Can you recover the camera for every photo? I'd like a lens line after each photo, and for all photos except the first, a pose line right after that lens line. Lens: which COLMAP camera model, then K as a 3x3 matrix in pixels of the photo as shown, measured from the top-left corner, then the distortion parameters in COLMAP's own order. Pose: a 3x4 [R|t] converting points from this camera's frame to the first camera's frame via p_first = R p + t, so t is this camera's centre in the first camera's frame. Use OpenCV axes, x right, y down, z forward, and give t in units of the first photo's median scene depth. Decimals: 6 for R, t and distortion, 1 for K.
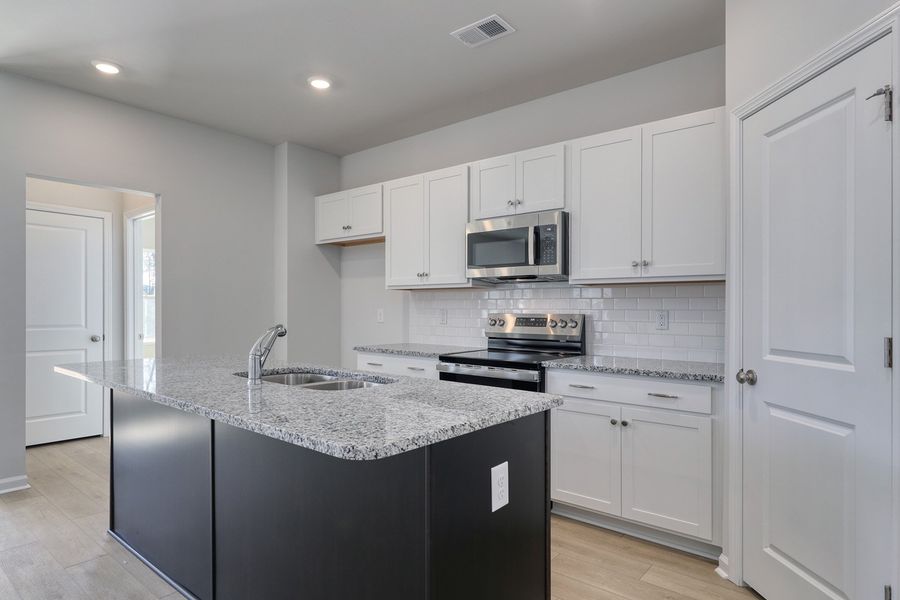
lens RADIAL K [[516.8, 0, 447.9], [0, 516.8, 302.1], [0, 0, 1]] dist [0.005402, 0.000633]
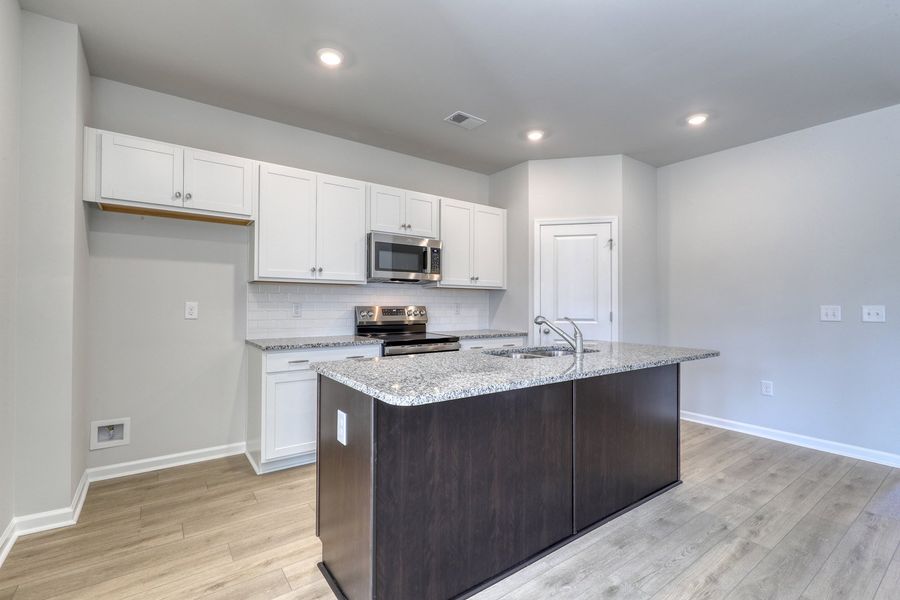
lens RADIAL K [[408.9, 0, 447.4], [0, 408.9, 293.6], [0, 0, 1]] dist [0.005217, -0.000352]
pose [[0.233945, 0.020893, 0.972025, -0.873336], [-0.018276, 0.999687, -0.017089, 0.005304], [-0.972078, -0.013767, 0.234254, 0.607873]]
